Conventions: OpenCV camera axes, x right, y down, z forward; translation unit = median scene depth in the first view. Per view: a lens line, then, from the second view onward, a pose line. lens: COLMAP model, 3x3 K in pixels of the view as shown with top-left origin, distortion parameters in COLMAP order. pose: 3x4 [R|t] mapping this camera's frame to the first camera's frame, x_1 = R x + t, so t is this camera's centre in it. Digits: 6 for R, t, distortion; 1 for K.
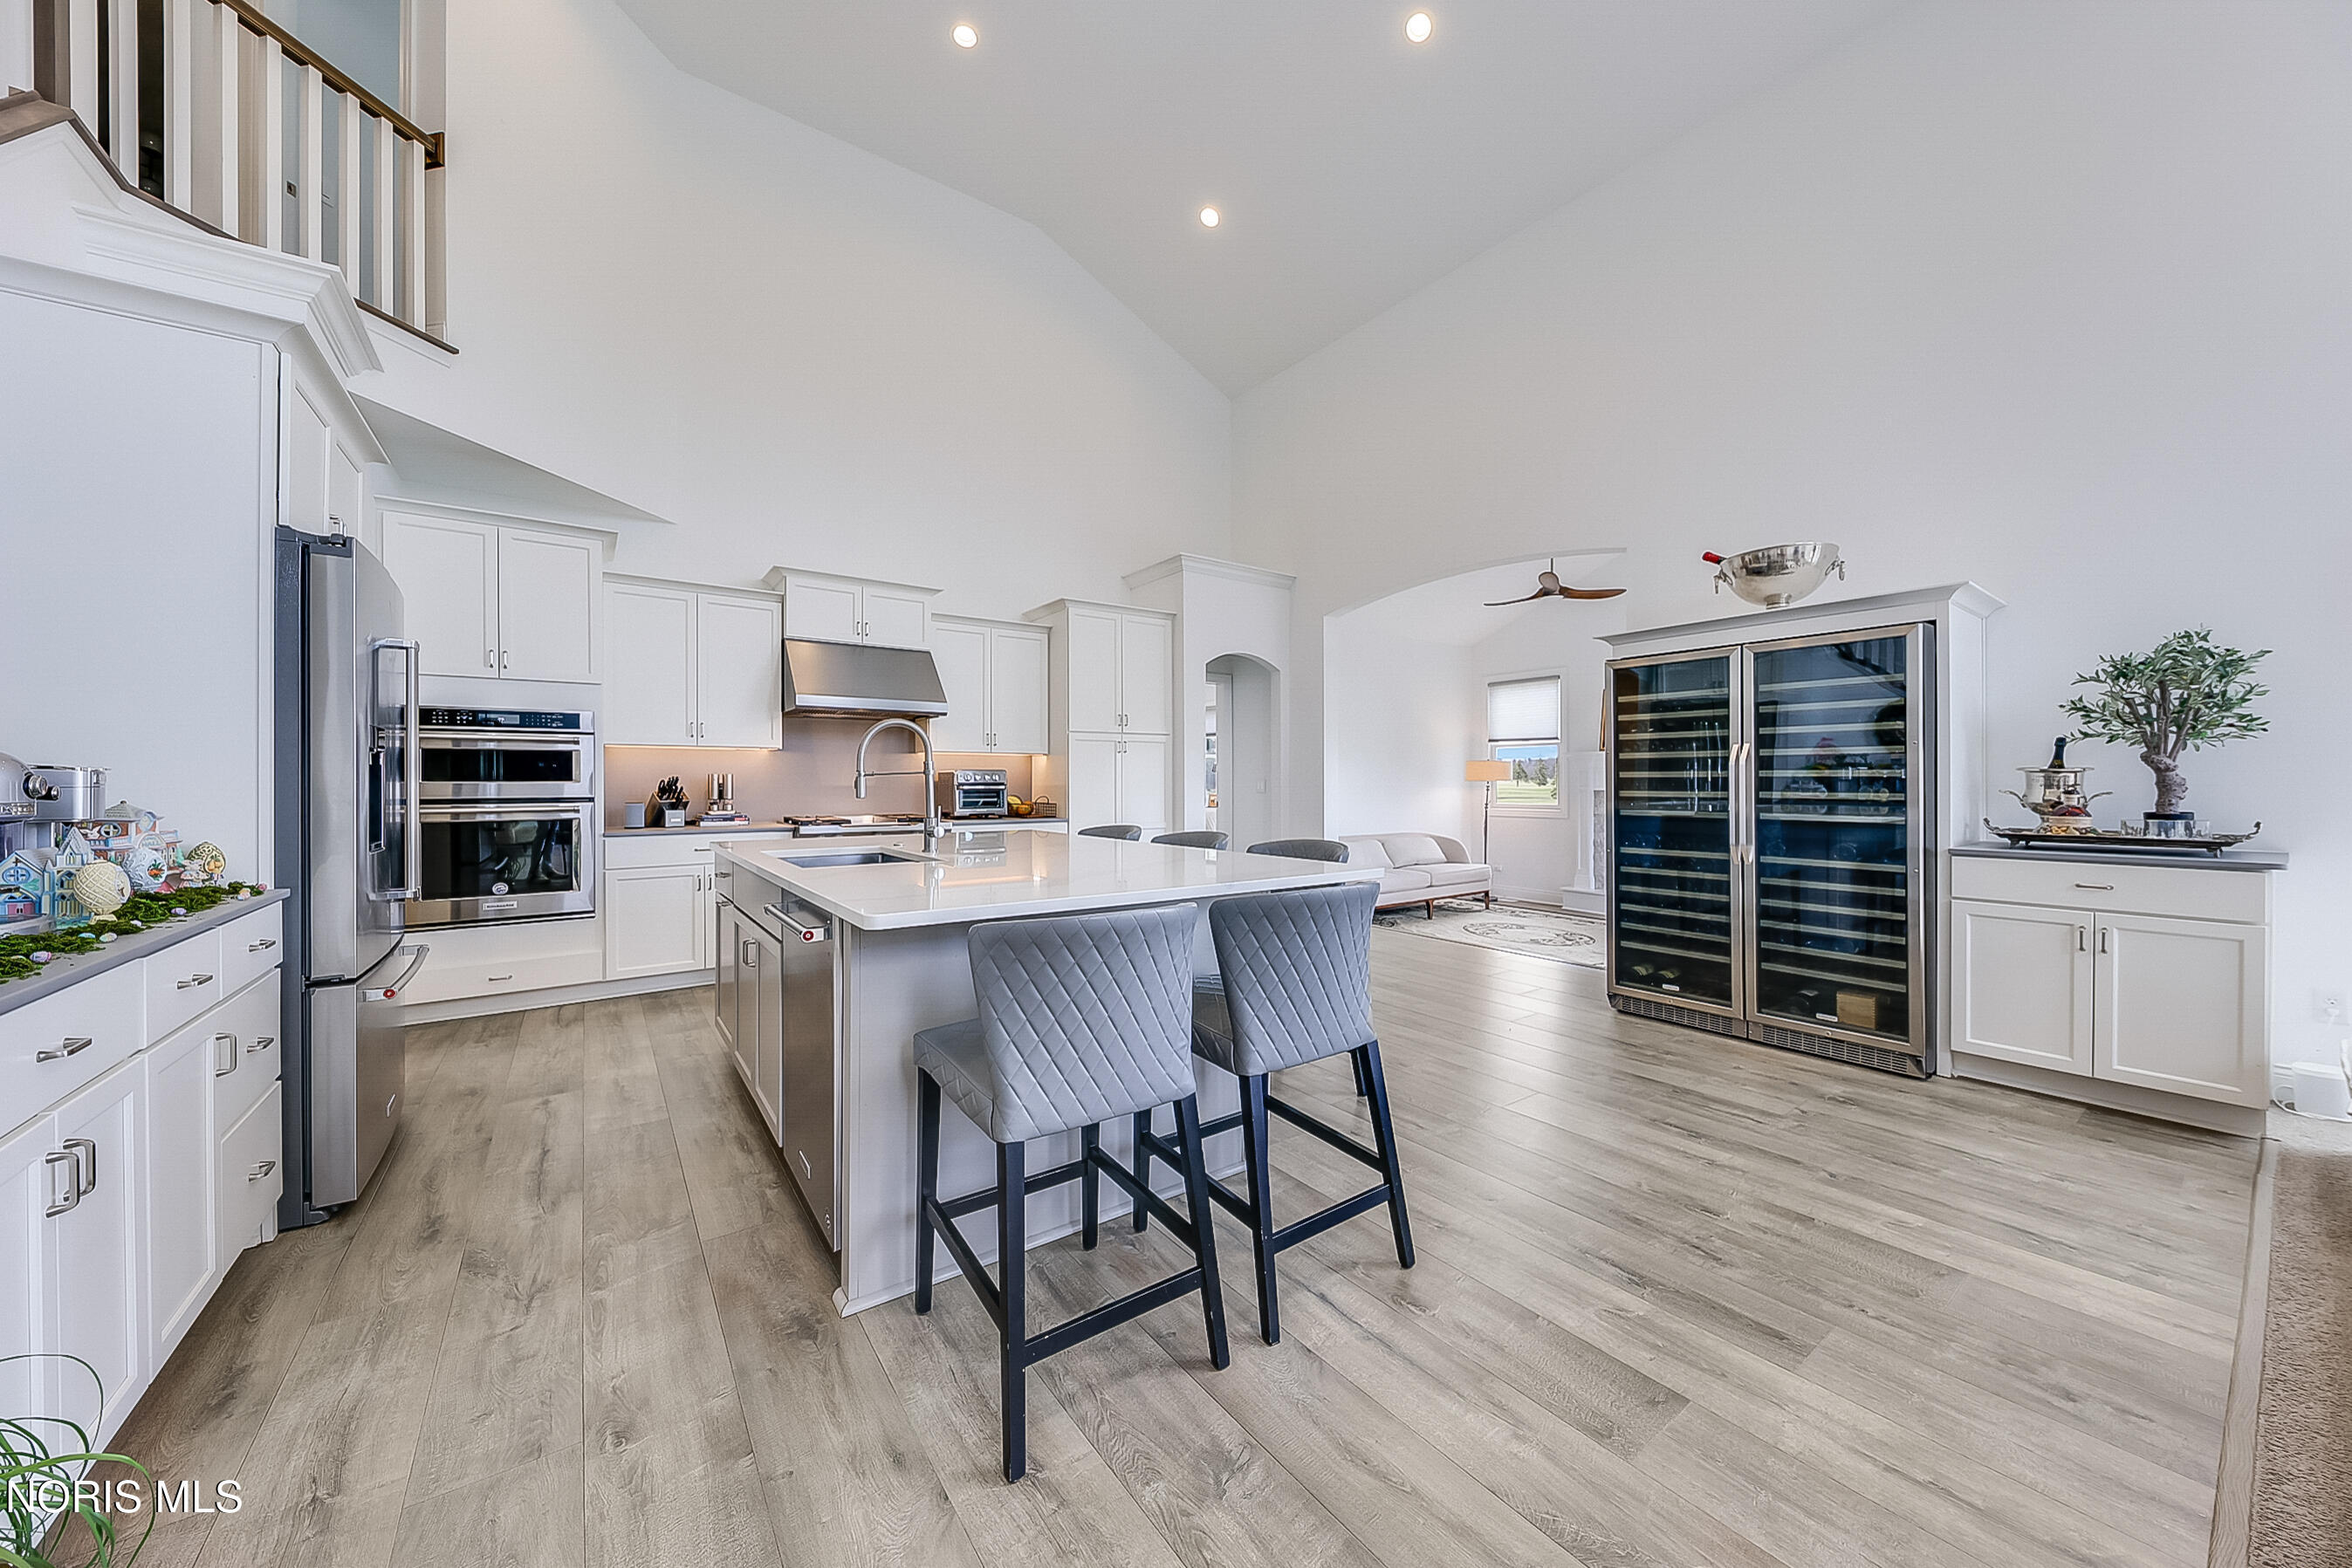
lens RADIAL K [[816.6, 0, 1178.9], [0, 816.6, 784.5], [0, 0, 1]] dist [0.008872, -0.005364]
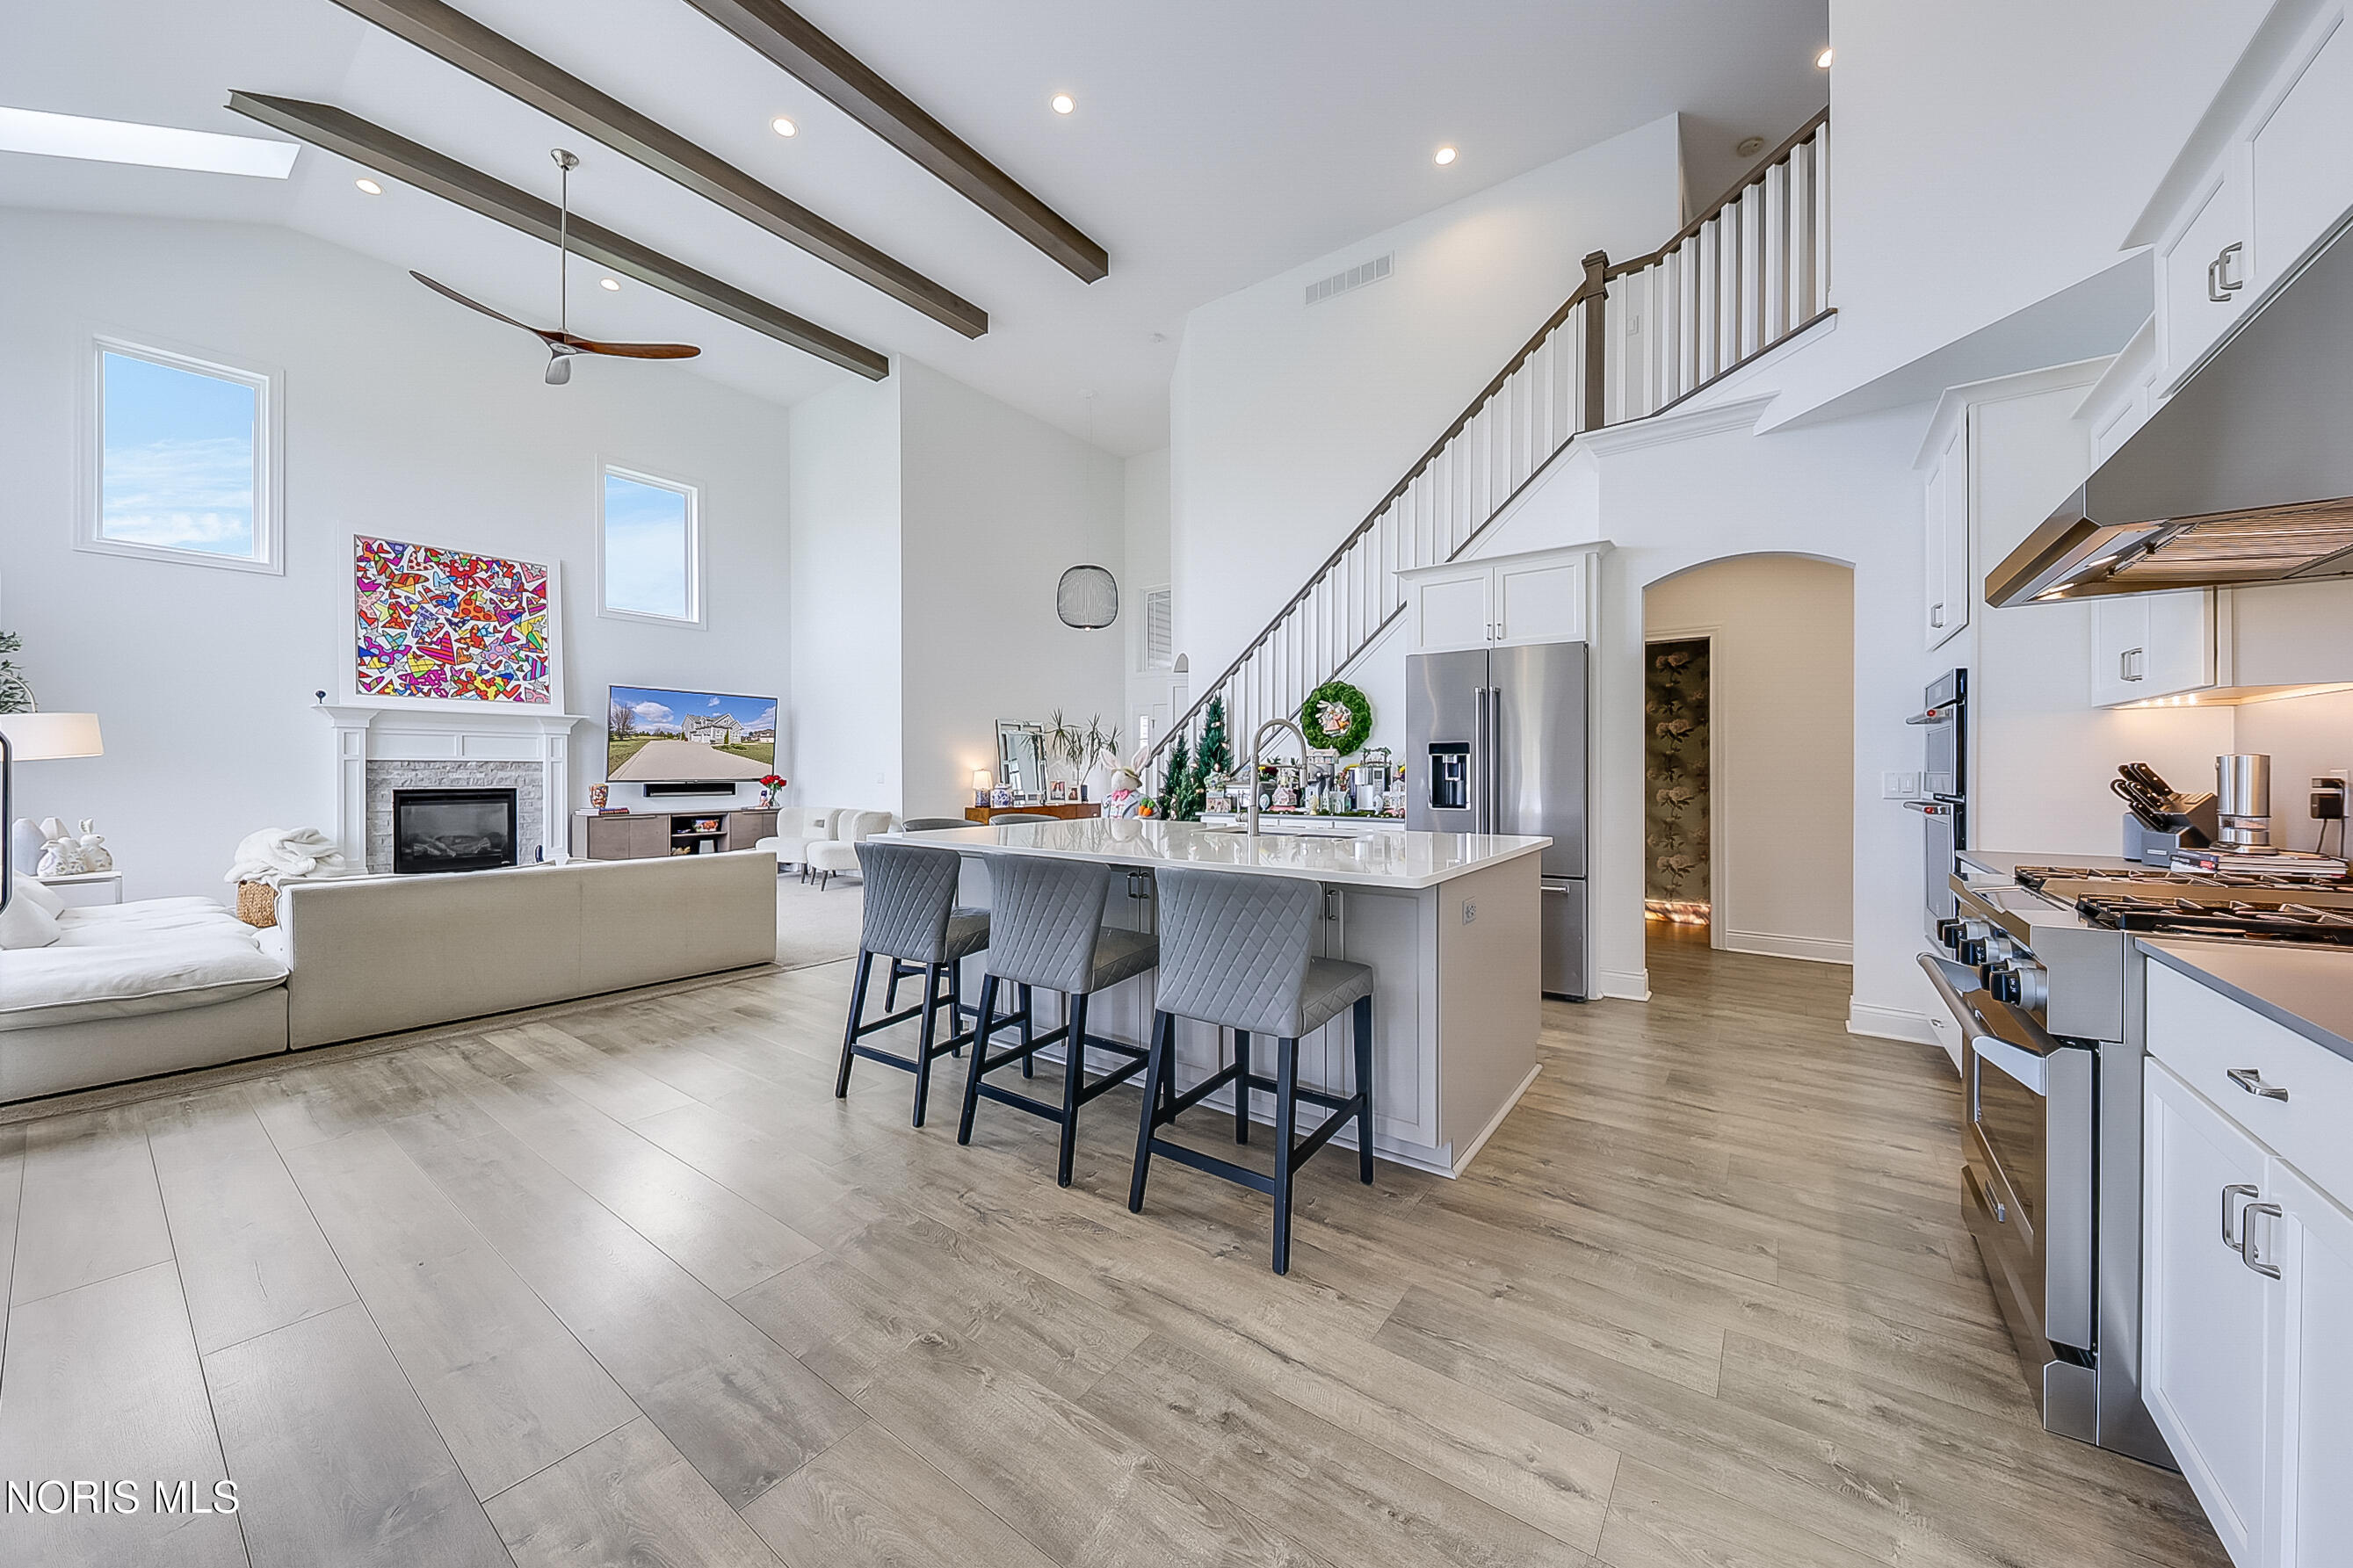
lens RADIAL K [[816.9, 0, 1176.5], [0, 816.9, 779.5], [0, 0, 1]] dist [0.008872, -0.005364]
pose [[-0.952358, 0.006411, -0.304915, 0.110795], [0.001647, 0.999873, 0.015879, -0.011585], [0.304978, 0.014621, -0.952247, 1.662873]]
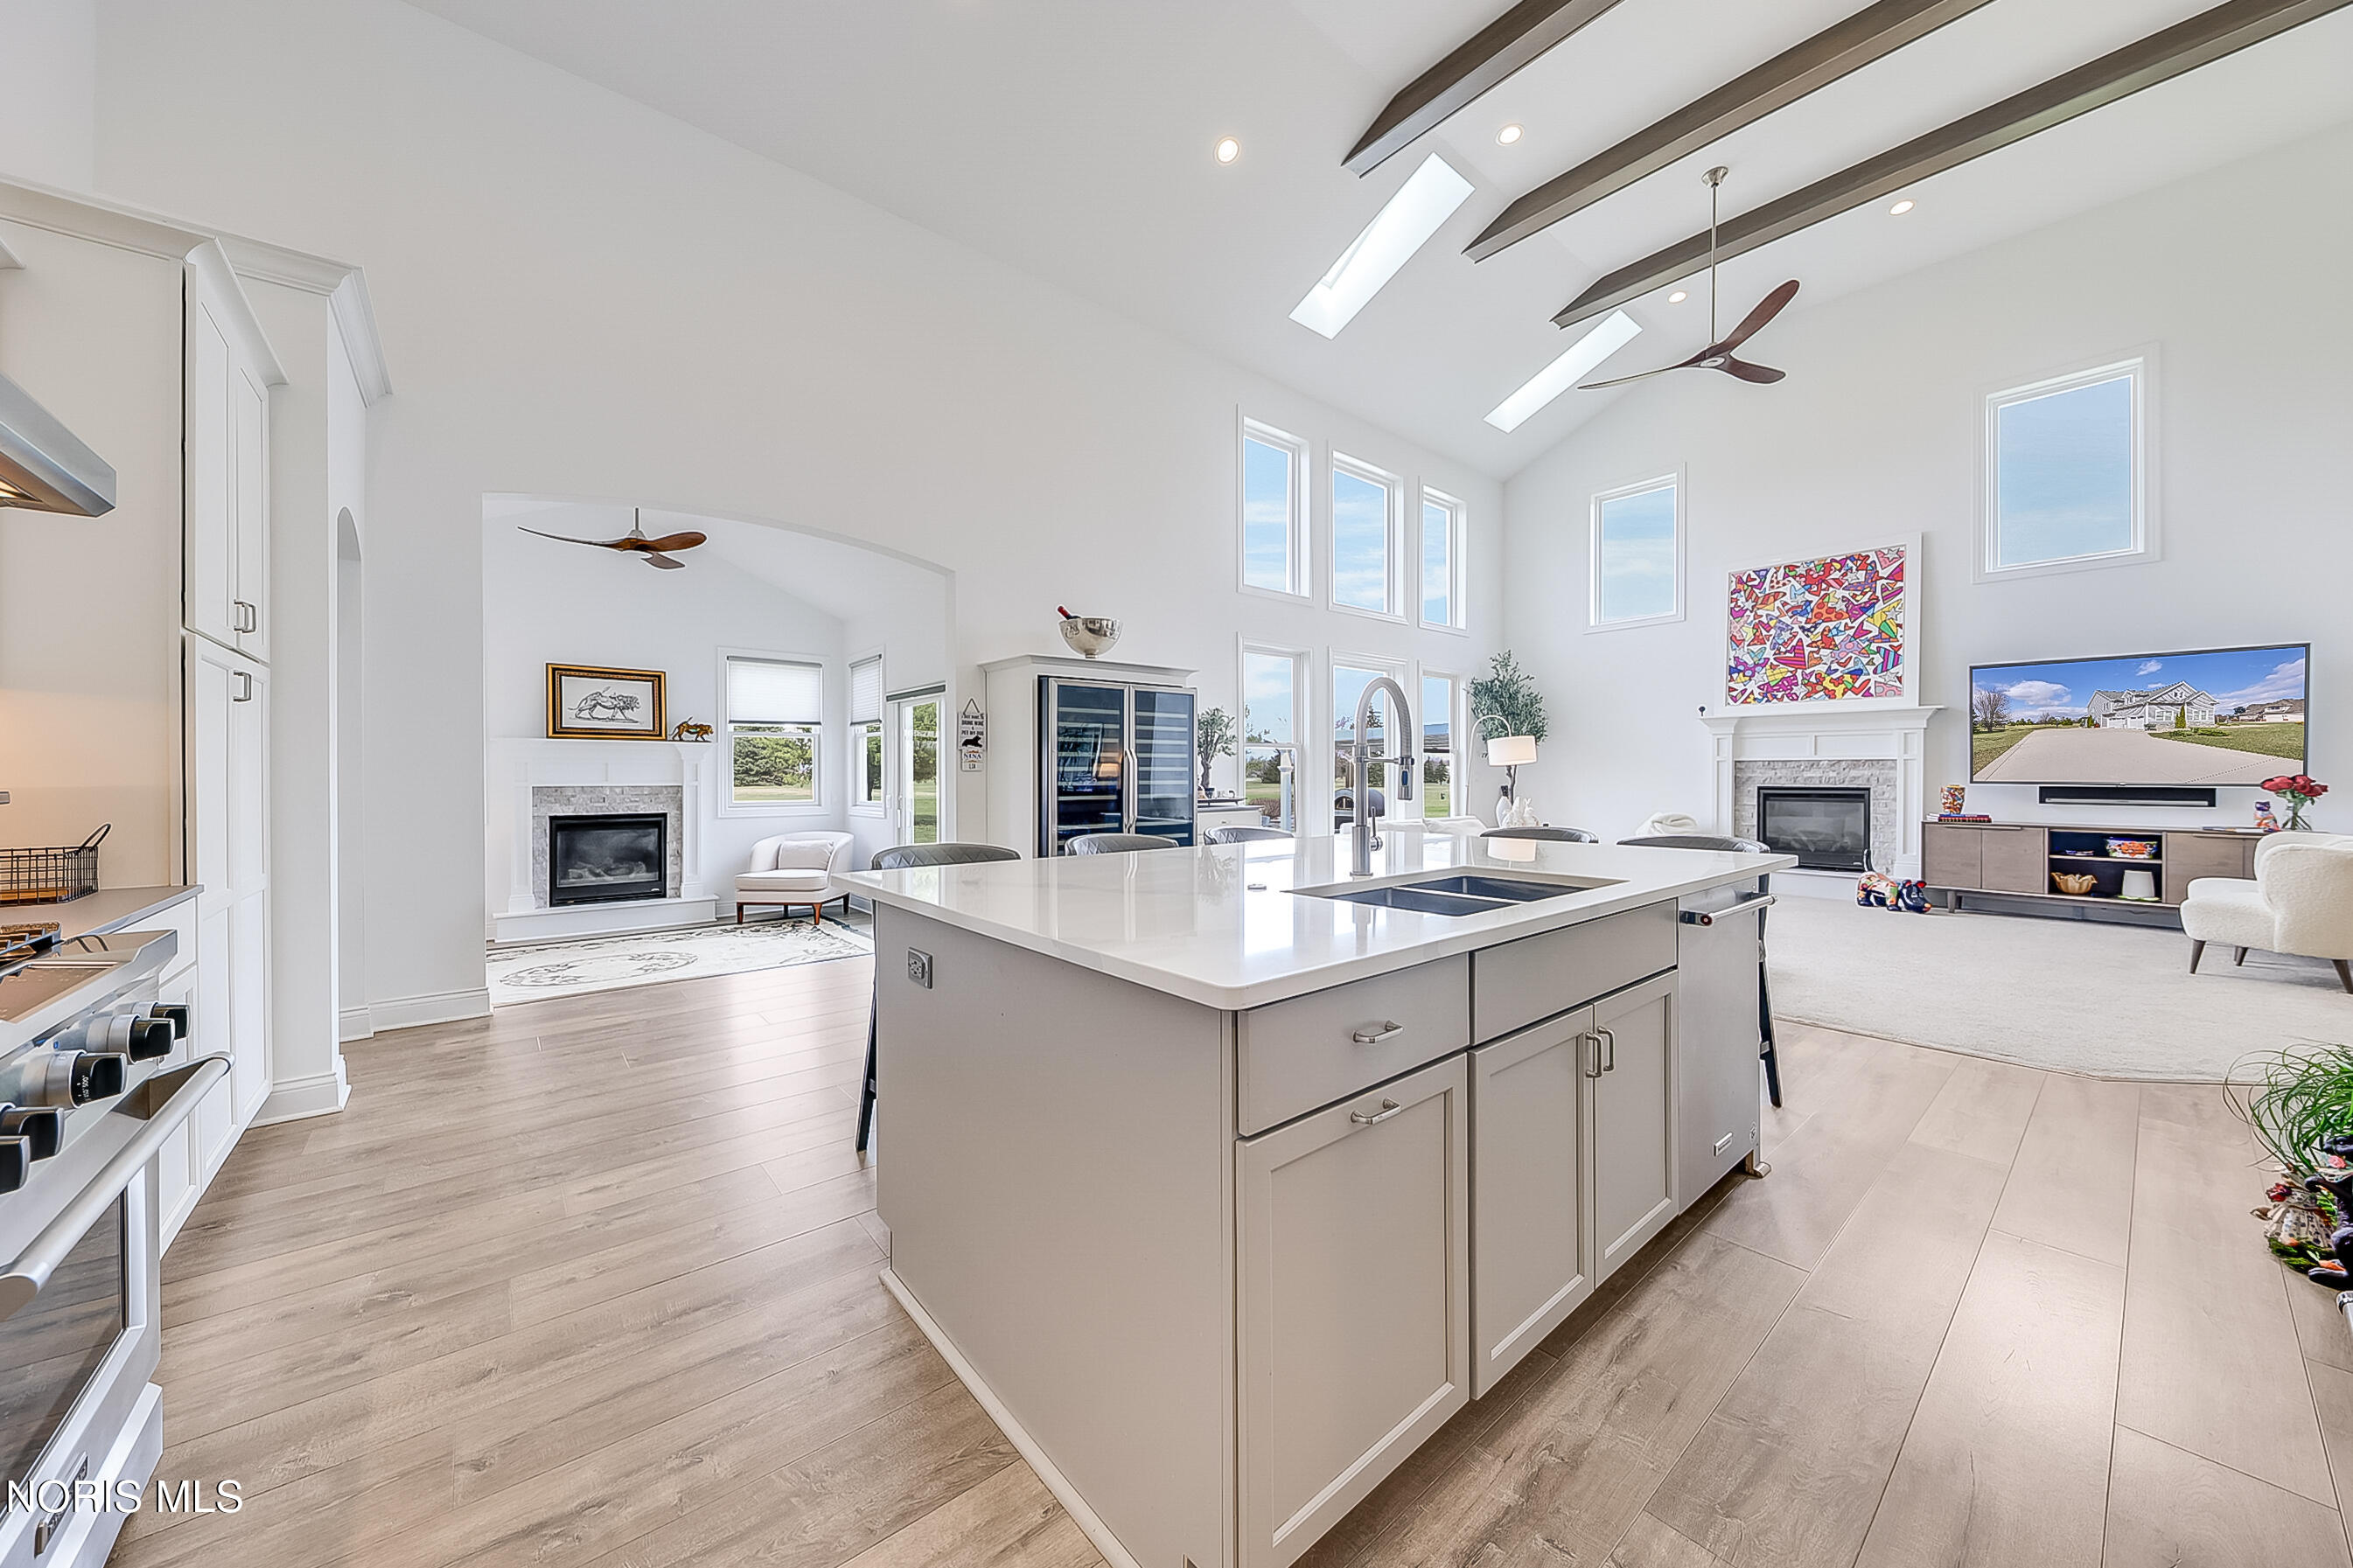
lens RADIAL K [[818.5, 0, 1171.8], [0, 818.5, 779.1], [0, 0, 1]] dist [-0.004072, -0.002690]
pose [[-0.062529, -0.007815, 0.998013, -0.794713], [0.005434, 0.999952, 0.008171, -0.006290], [-0.998028, 0.005935, -0.062484, 0.979487]]
